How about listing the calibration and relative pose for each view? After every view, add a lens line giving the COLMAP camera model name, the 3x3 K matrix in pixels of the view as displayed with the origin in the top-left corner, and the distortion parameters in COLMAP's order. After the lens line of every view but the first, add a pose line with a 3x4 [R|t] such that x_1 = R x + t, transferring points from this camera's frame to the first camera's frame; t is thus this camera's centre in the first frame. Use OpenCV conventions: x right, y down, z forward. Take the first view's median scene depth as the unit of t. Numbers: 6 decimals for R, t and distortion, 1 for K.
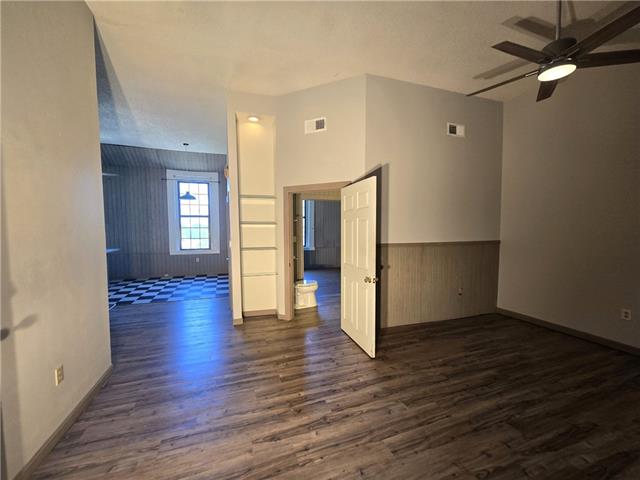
lens RADIAL K [[259.7, 0, 318.0], [0, 259.7, 242.7], [0, 0, 1]] dist [-0.010209, 0.002526]
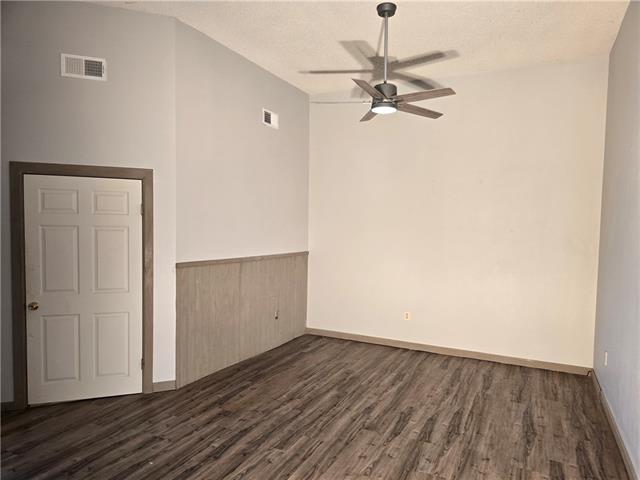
lens RADIAL K [[427.8, 0, 320.1], [0, 427.8, 240.3], [0, 0, 1]] dist [0.005339, 0.001615]
pose [[0.719095, -0.006550, 0.694881, -0.500919], [0.016762, 0.999828, -0.007922, -0.059748], [-0.694710, 0.017344, 0.719081, -0.135238]]
